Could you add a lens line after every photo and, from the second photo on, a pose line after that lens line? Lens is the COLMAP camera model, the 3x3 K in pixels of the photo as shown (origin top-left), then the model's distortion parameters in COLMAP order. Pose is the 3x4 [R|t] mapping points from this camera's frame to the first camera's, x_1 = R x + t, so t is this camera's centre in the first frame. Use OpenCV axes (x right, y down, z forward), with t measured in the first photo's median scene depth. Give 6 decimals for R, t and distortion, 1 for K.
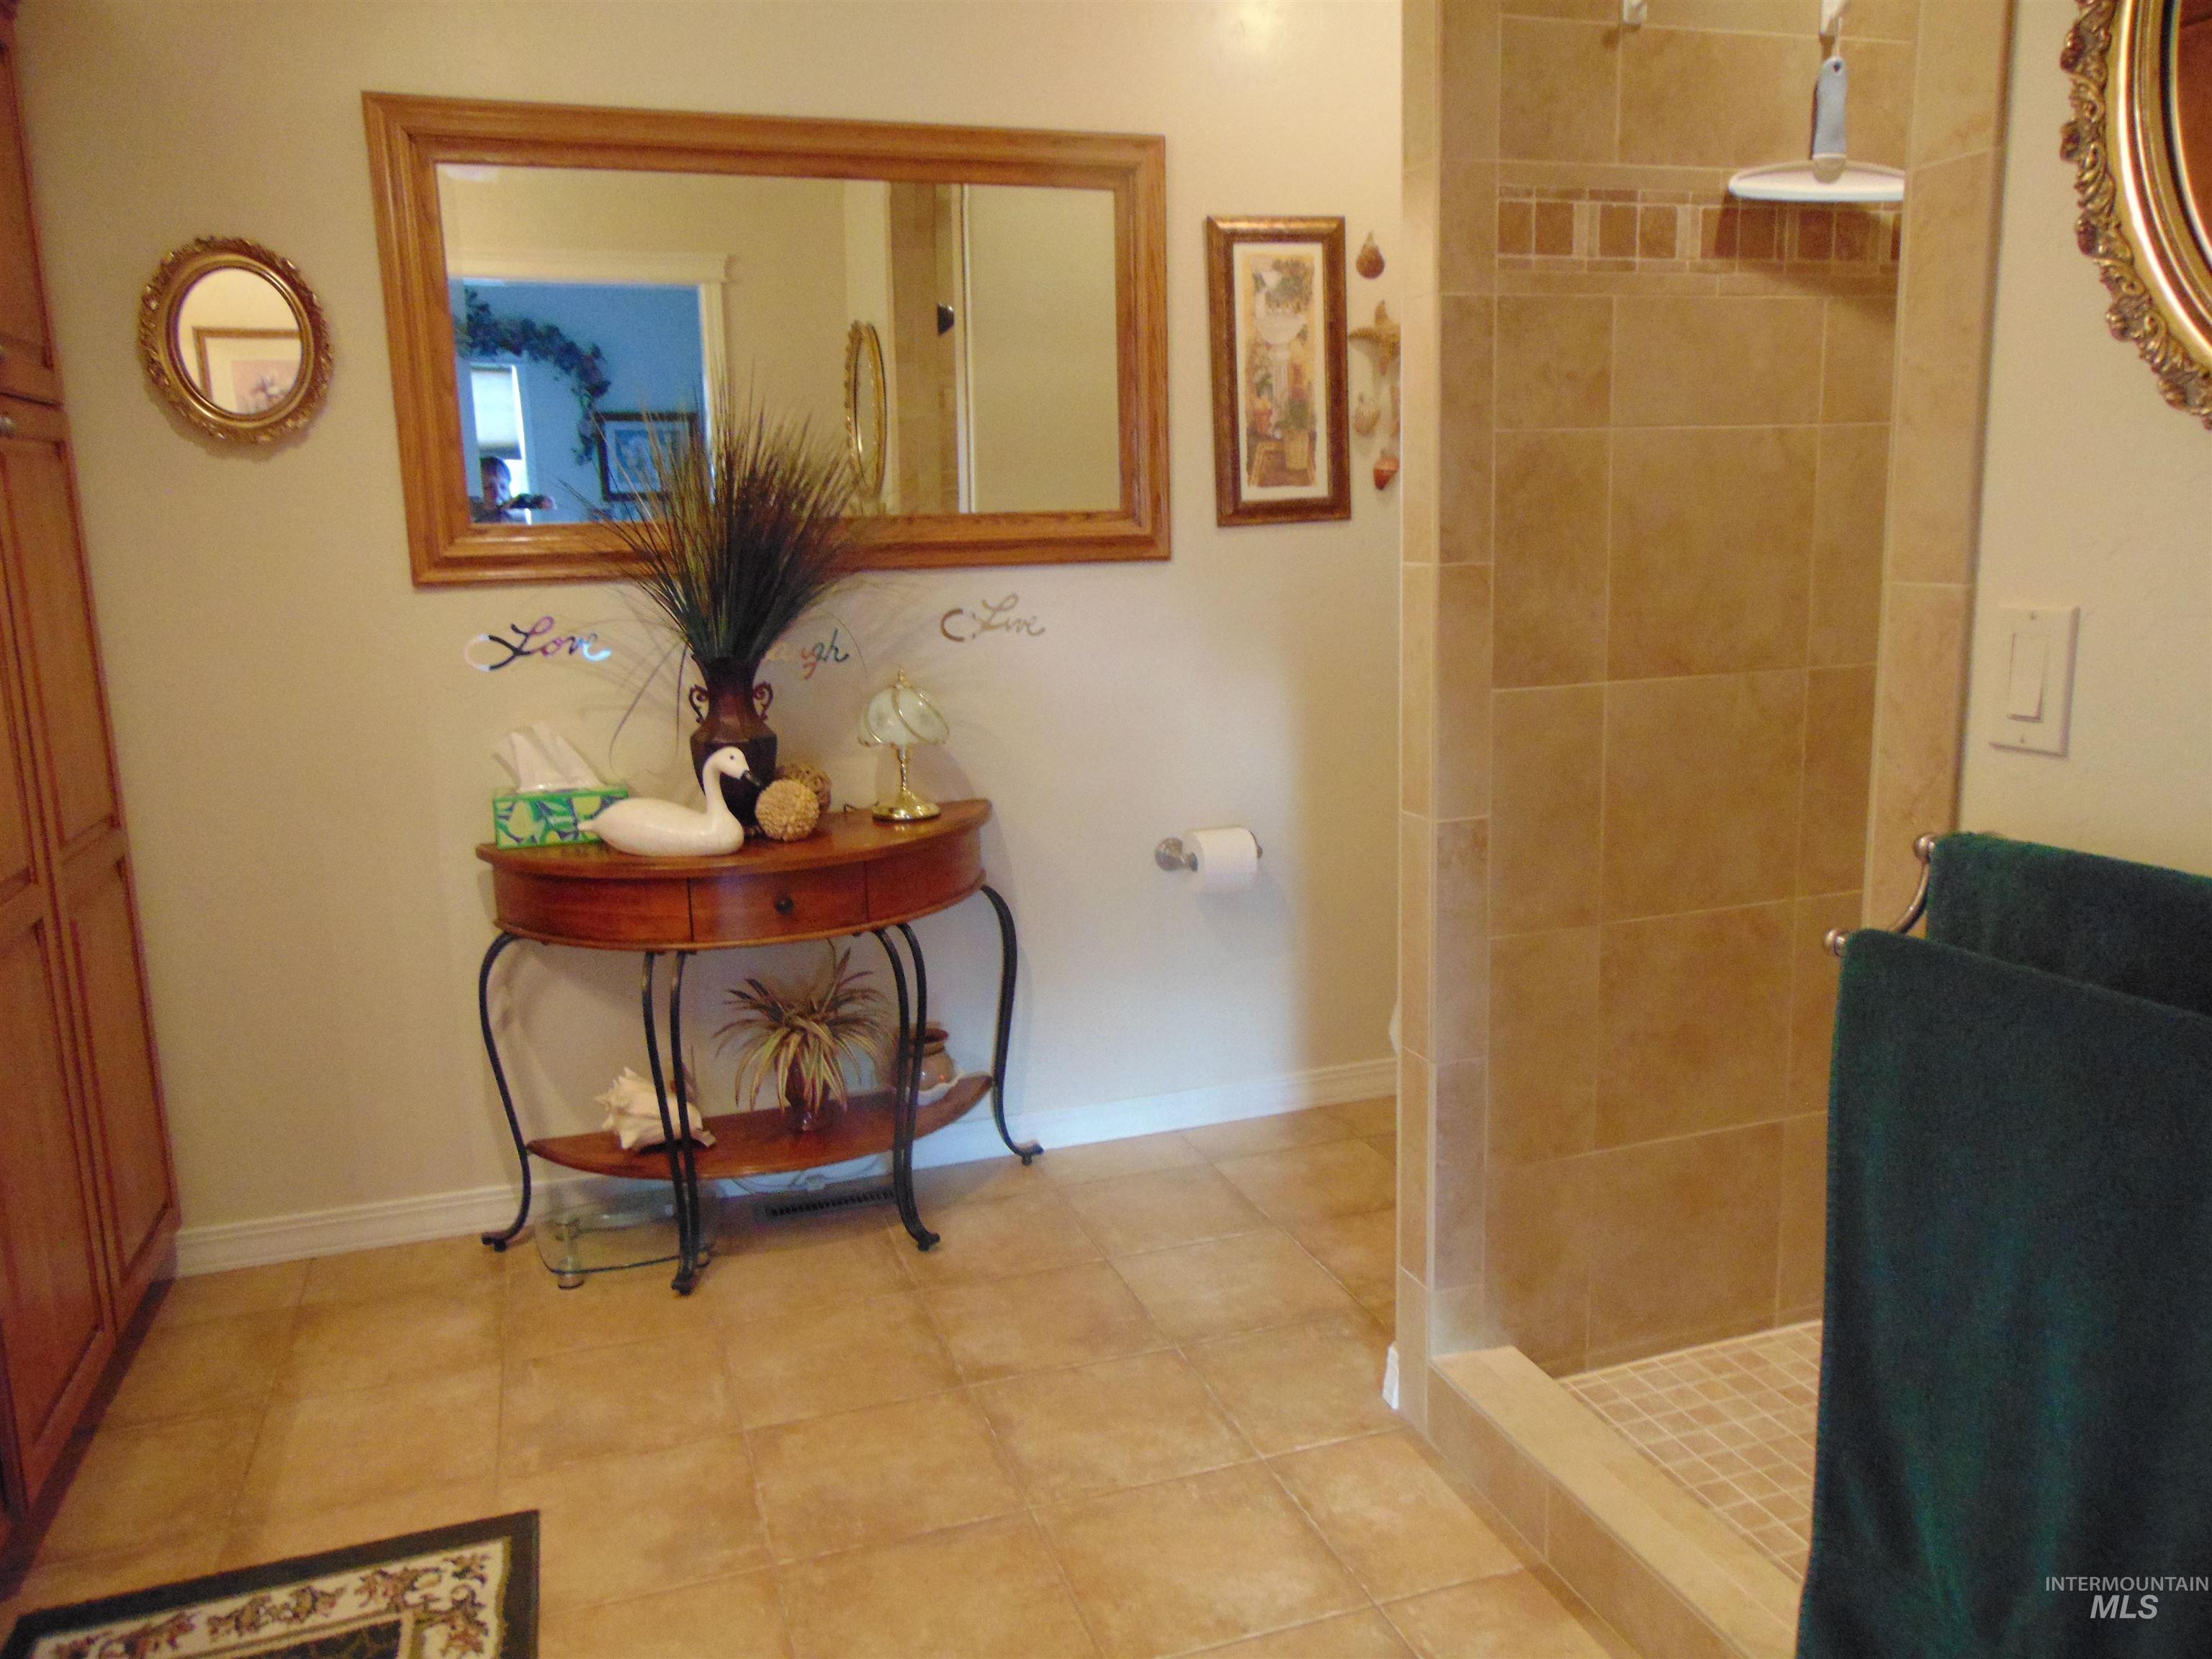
lens RADIAL K [[1670.8, 0, 1102.4], [0, 1670.8, 817.2], [0, 0, 1]] dist [-0.008372, 0.051262]
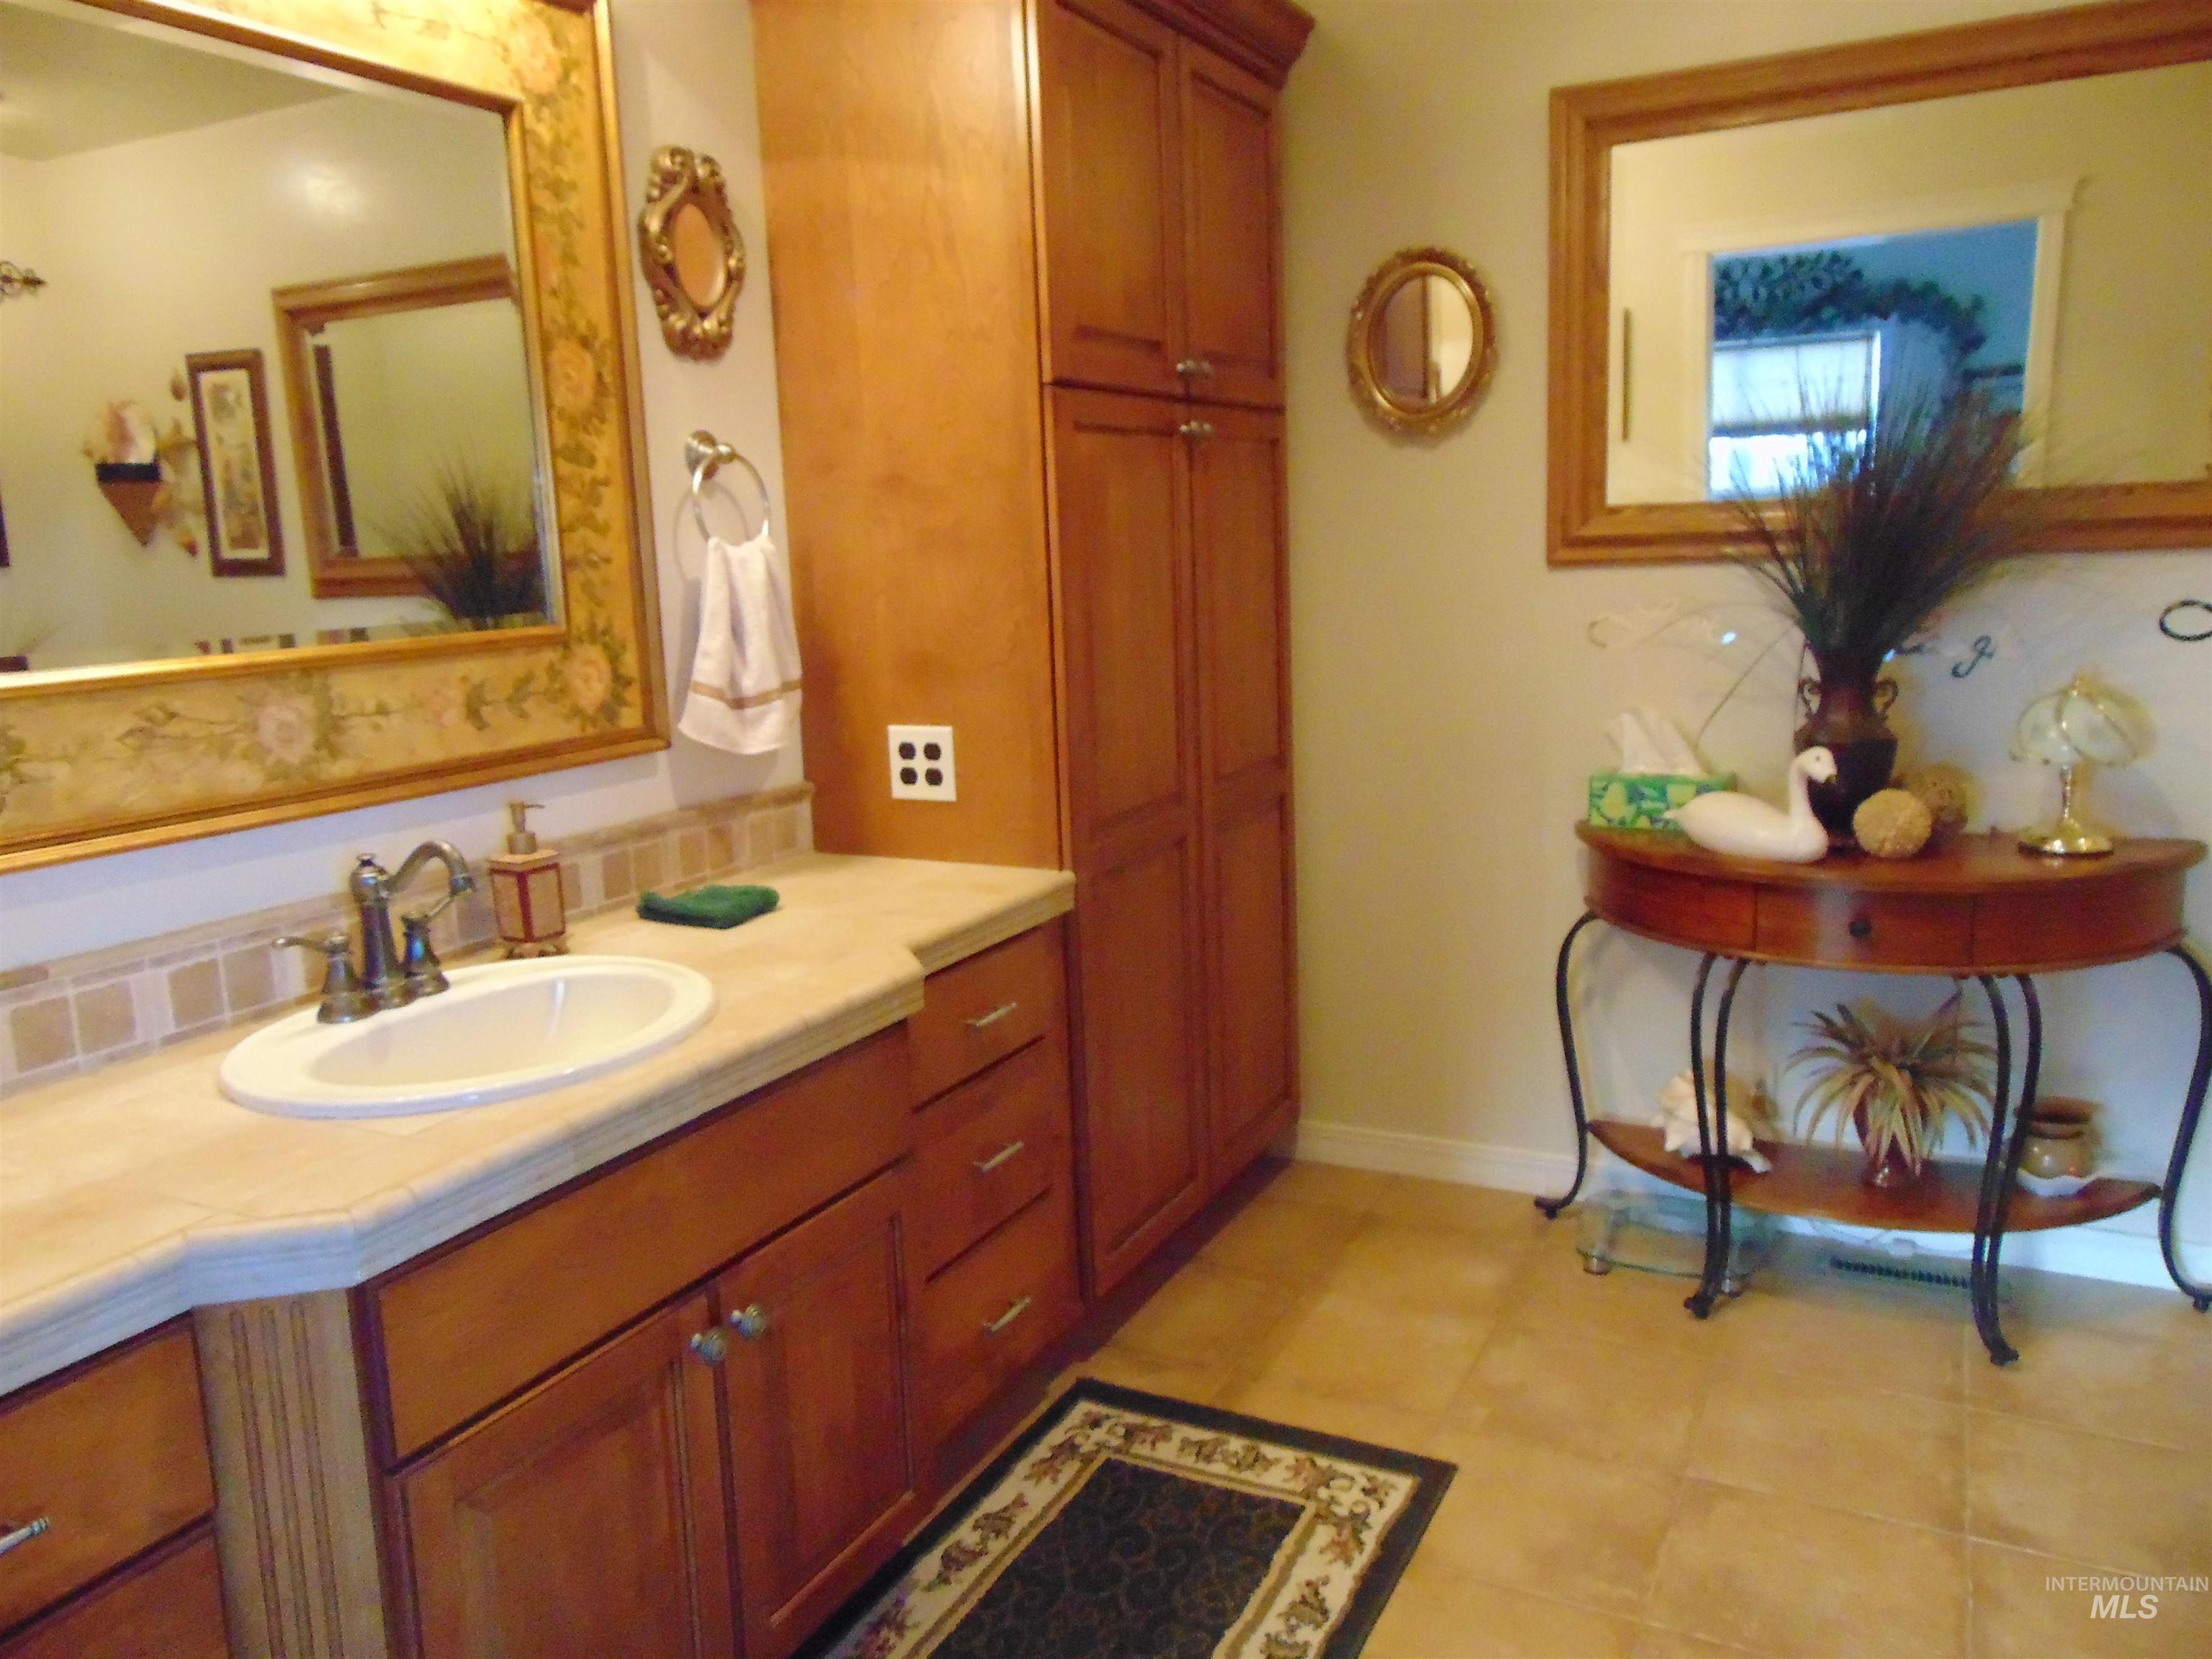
lens RADIAL K [[1670.8, 0, 1100.5], [0, 1670.8, 823.5], [0, 0, 1]] dist [-0.008372, 0.051262]
pose [[0.699051, 0.121971, -0.704593, 0.143239], [-0.107842, 0.992058, 0.064740, -0.016732], [0.706893, 0.030728, 0.706652, 0.079478]]
